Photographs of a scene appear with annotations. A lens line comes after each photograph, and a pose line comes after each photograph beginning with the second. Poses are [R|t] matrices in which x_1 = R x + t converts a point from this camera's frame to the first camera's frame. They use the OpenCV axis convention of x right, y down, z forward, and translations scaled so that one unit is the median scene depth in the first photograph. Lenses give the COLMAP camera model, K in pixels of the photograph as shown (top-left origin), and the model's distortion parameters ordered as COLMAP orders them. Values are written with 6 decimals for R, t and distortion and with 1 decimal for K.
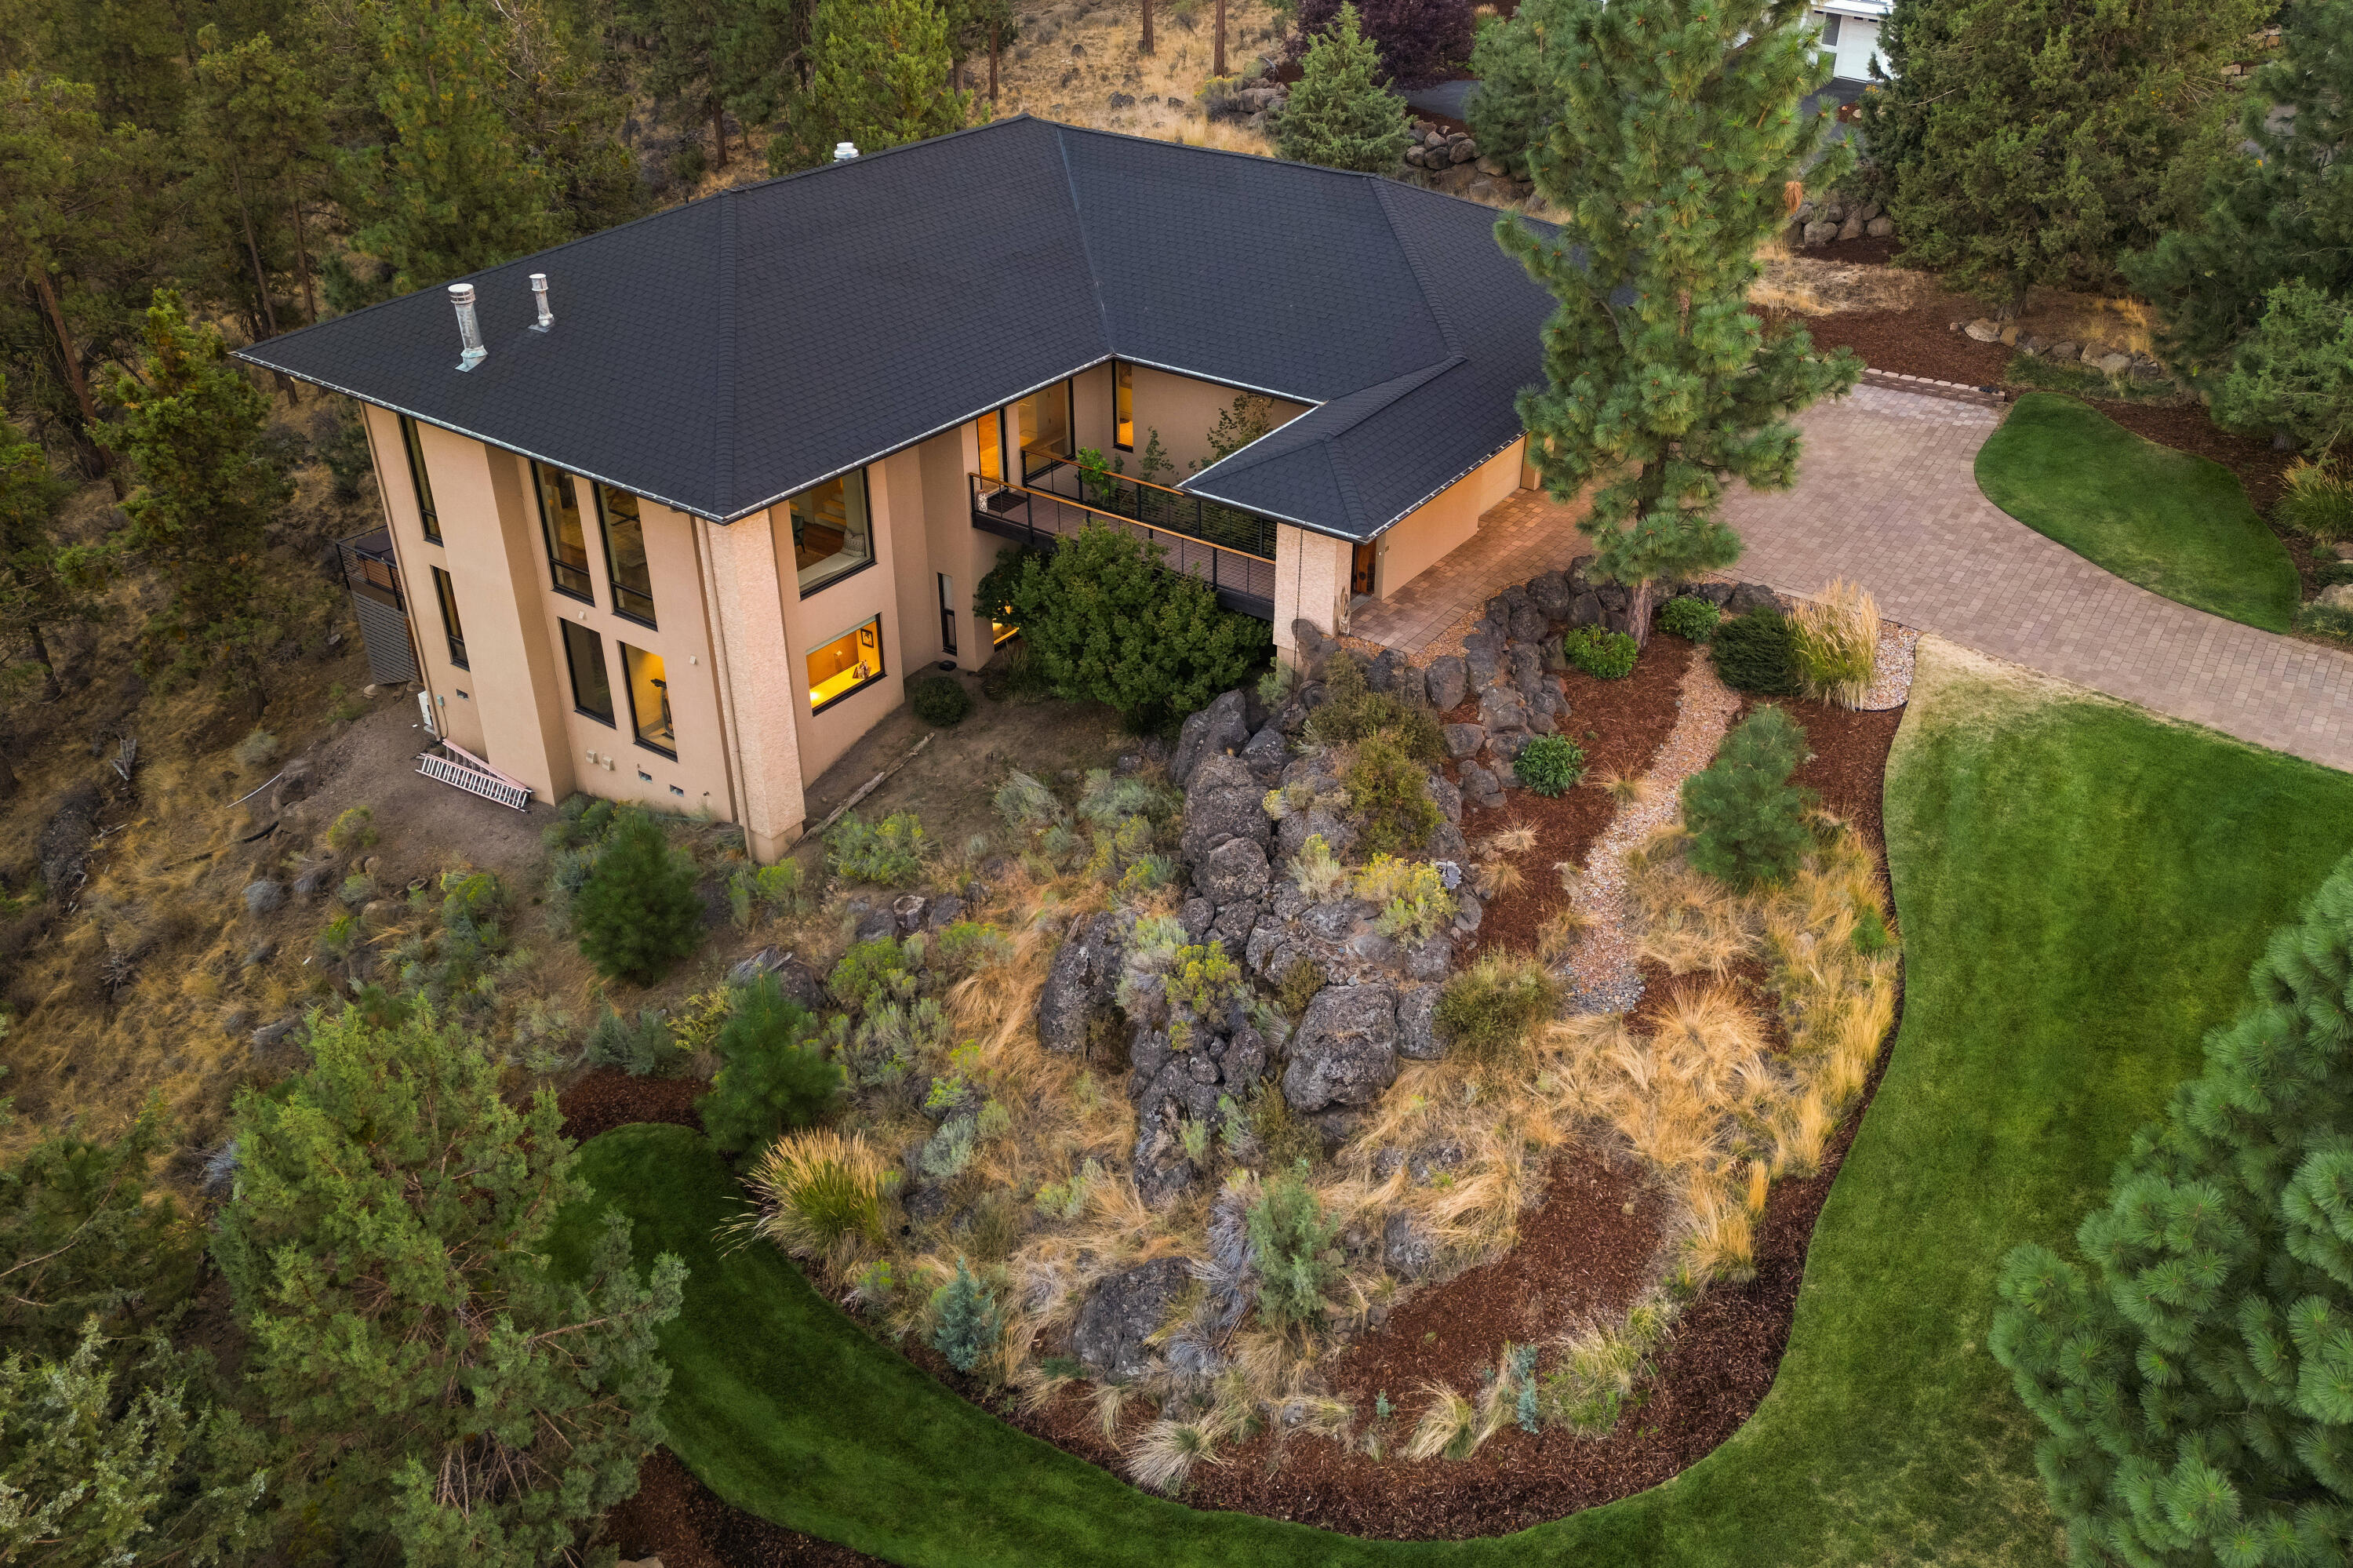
lens RADIAL K [[1737.9, 0, 1188.2], [0, 1737.9, 685.2], [0, 0, 1]] dist [0.078304, -0.097907]
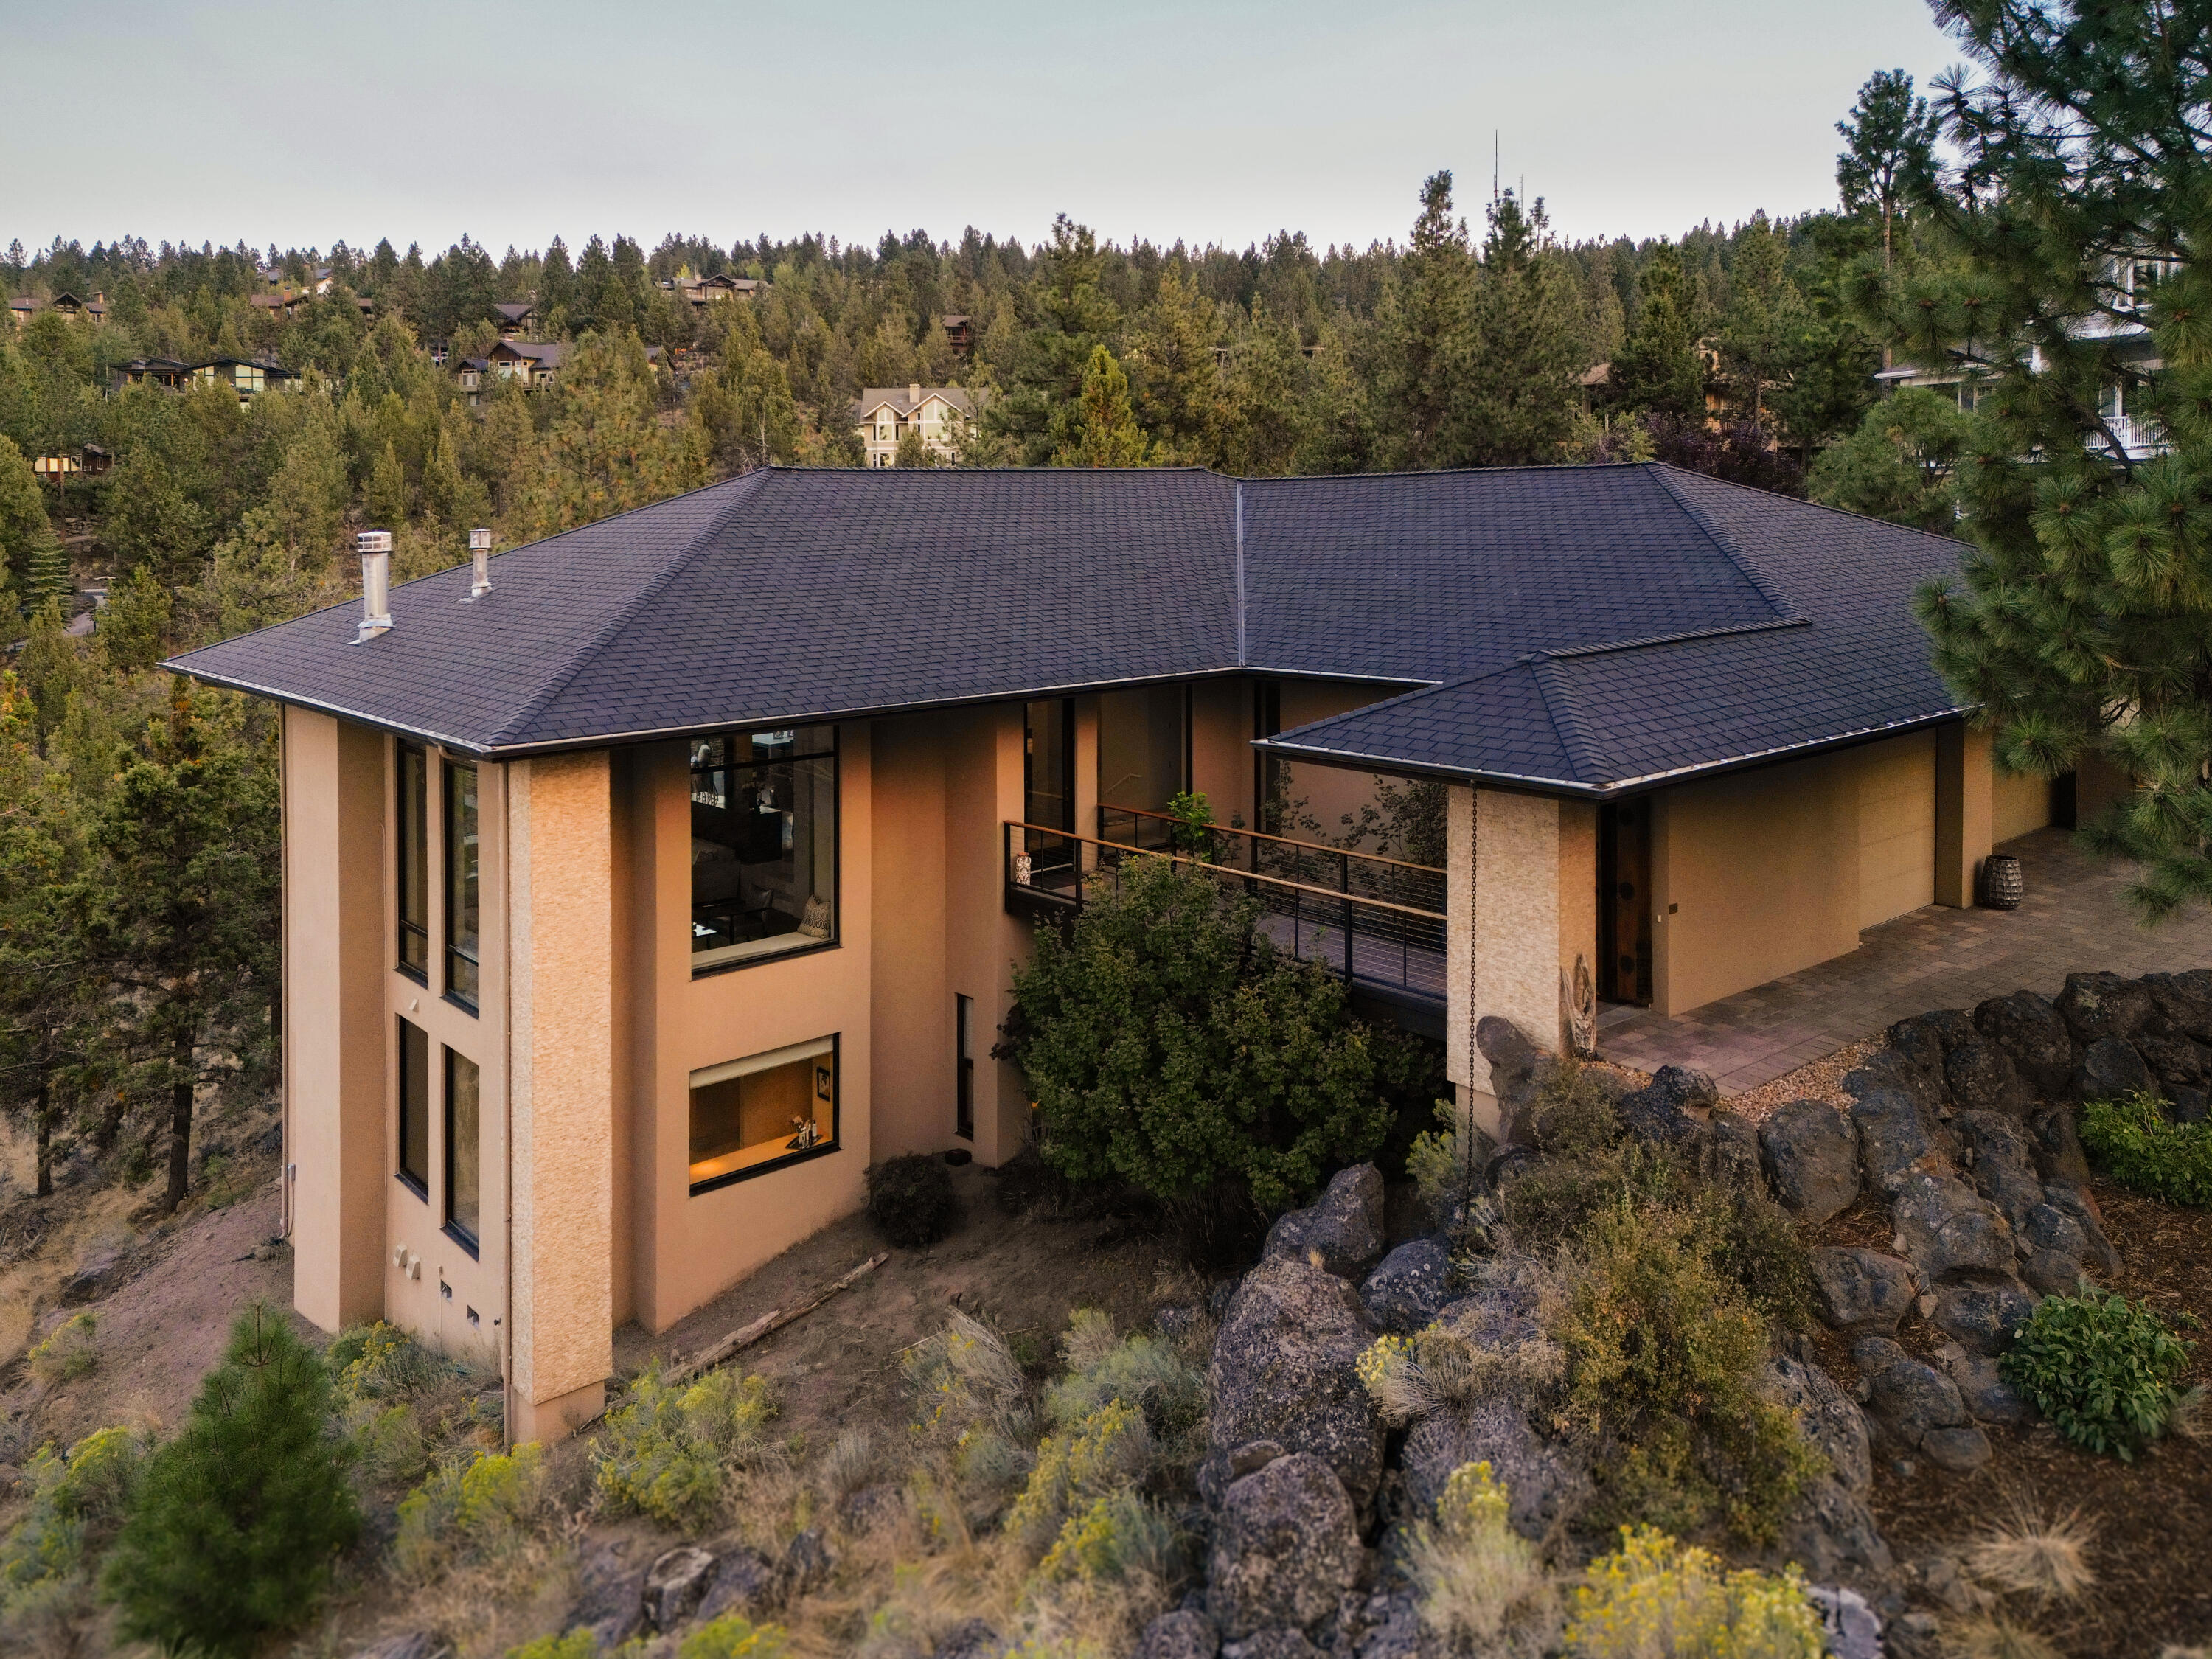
lens RADIAL K [[1681.3, 0, 1105.1], [0, 1681.3, 522.8], [0, 0, 1]] dist [0.066582, -0.062919]
pose [[0.969045, -0.005097, -0.246830, 0.076941], [-0.111814, 0.882309, -0.457197, 0.073342], [0.220111, 0.470643, 0.854427, 0.477251]]
